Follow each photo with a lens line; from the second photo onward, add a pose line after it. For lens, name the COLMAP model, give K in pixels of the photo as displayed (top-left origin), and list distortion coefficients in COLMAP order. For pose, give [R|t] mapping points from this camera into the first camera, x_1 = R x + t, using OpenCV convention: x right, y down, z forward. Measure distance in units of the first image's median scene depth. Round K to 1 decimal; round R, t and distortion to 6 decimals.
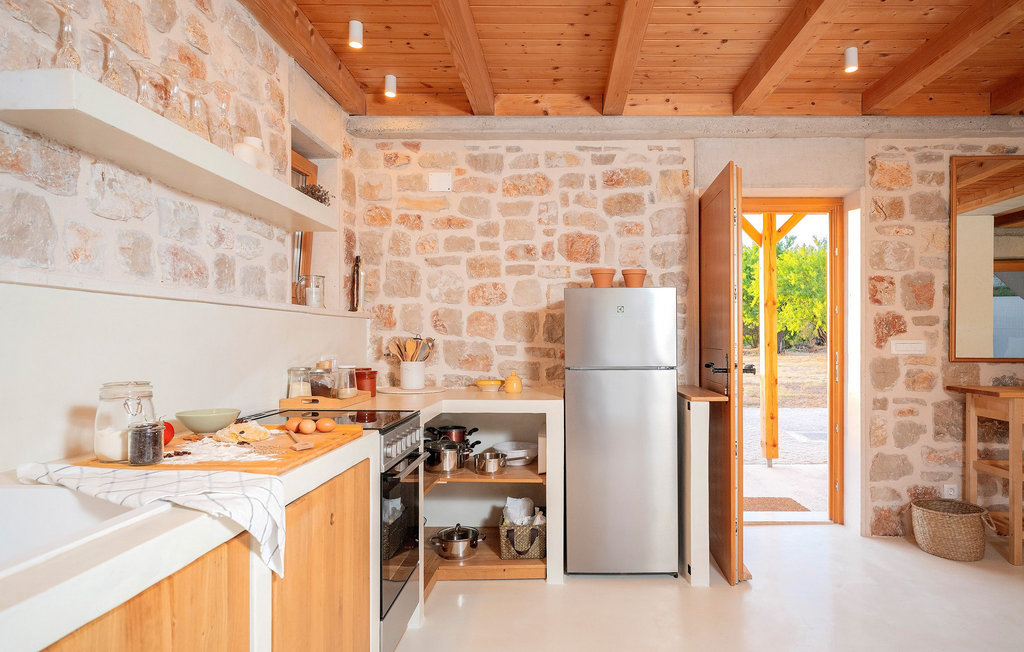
lens RADIAL K [[588.6, 0, 561.0], [0, 588.6, 339.6], [0, 0, 1]] dist [0.001433, 0.000514]
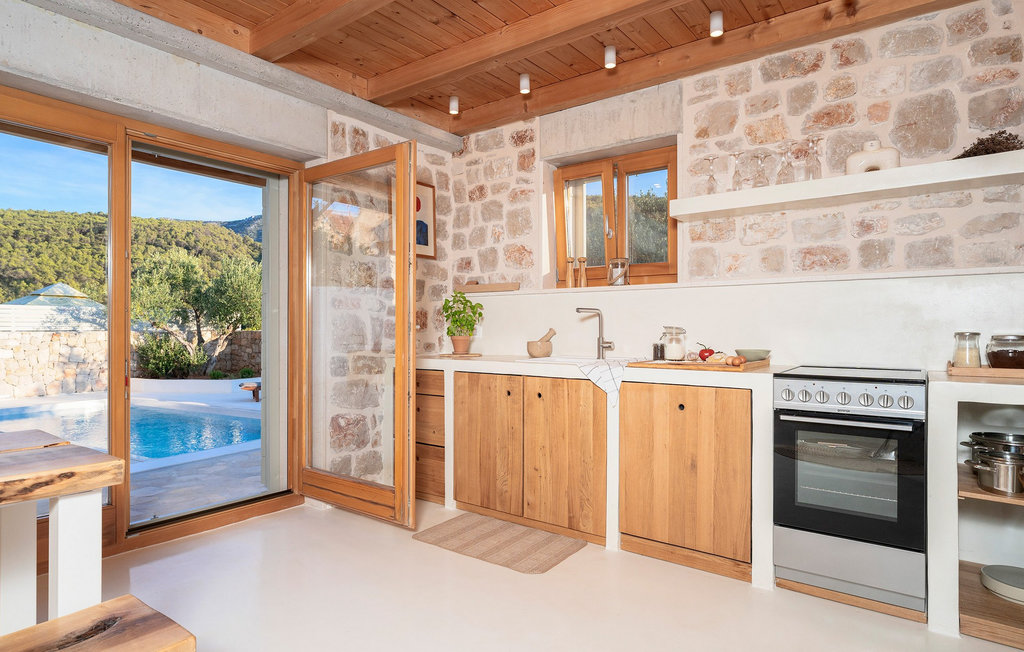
lens RADIAL K [[587.7, 0, 489.8], [0, 587.7, 328.6], [0, 0, 1]] dist [0.004597, 0.002196]
pose [[-0.617518, -0.002033, -0.786554, 0.580674], [-0.002179, 0.999997, -0.000875, 0.031236], [0.786554, 0.001173, -0.617520, 0.706501]]
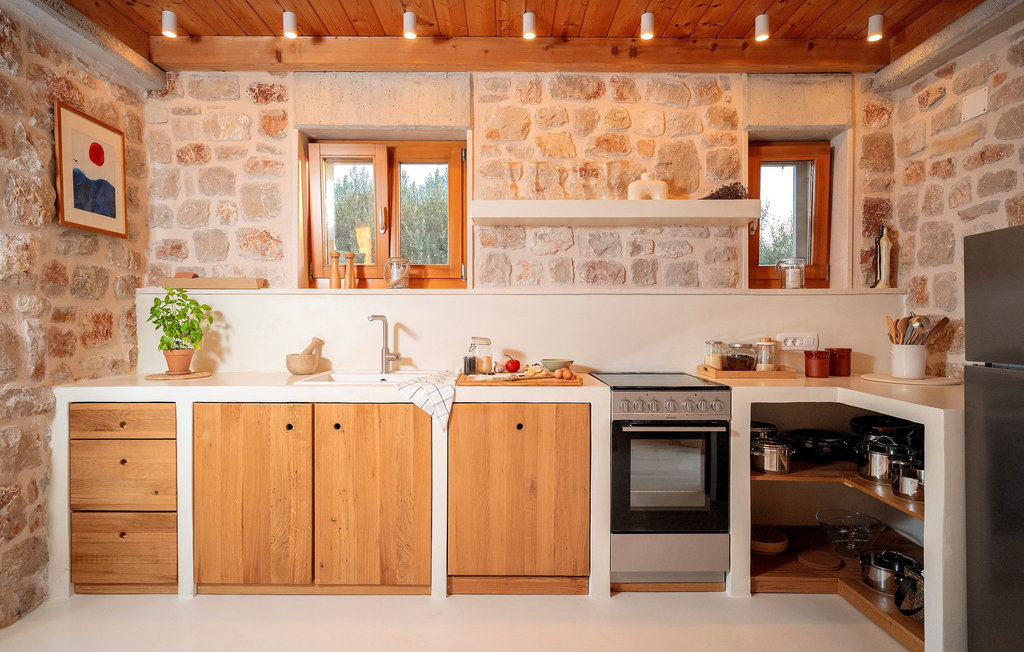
lens RADIAL K [[580.4, 0, 512.0], [0, 580.4, 326.0], [0, 0, 1]] dist [-0.001743, -0.000473]
pose [[-0.002063, 0.008201, -0.999964, 0.528859], [-0.001969, 0.999964, 0.008205, 0.004793], [0.999996, 0.001986, -0.002047, 0.426664]]
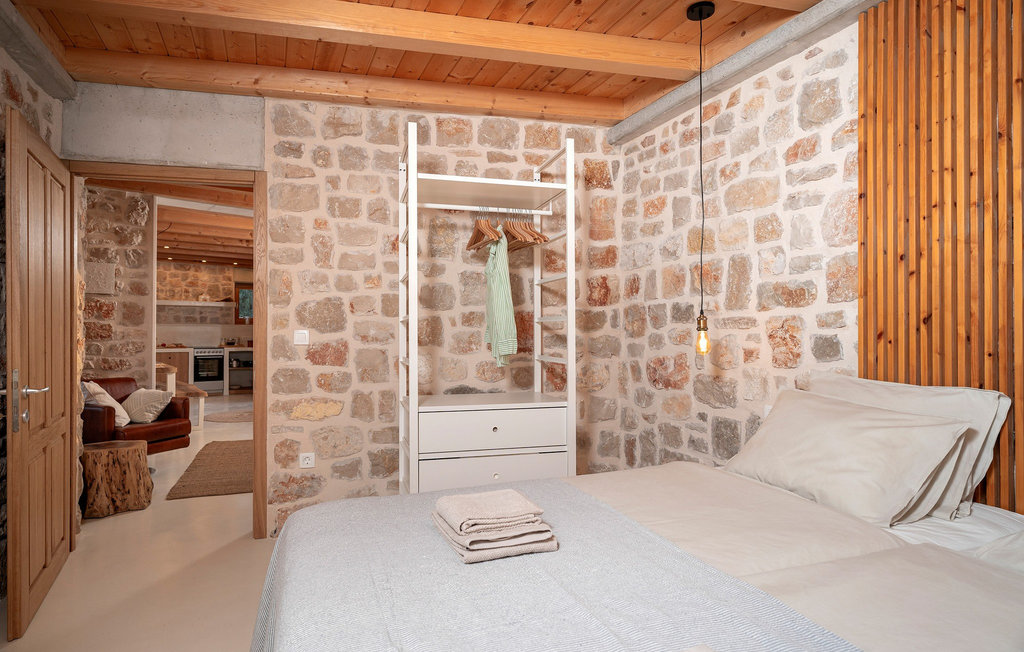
lens RADIAL K [[580.4, 0, 512.0], [0, 580.4, 326.0], [0, 0, 1]] dist [-0.001743, -0.000473]
pose [[0.639497, -0.006247, -0.768768, 3.208458], [-0.000490, 0.999963, -0.008533, -0.009002], [0.768793, 0.005833, 0.639471, -0.113897]]
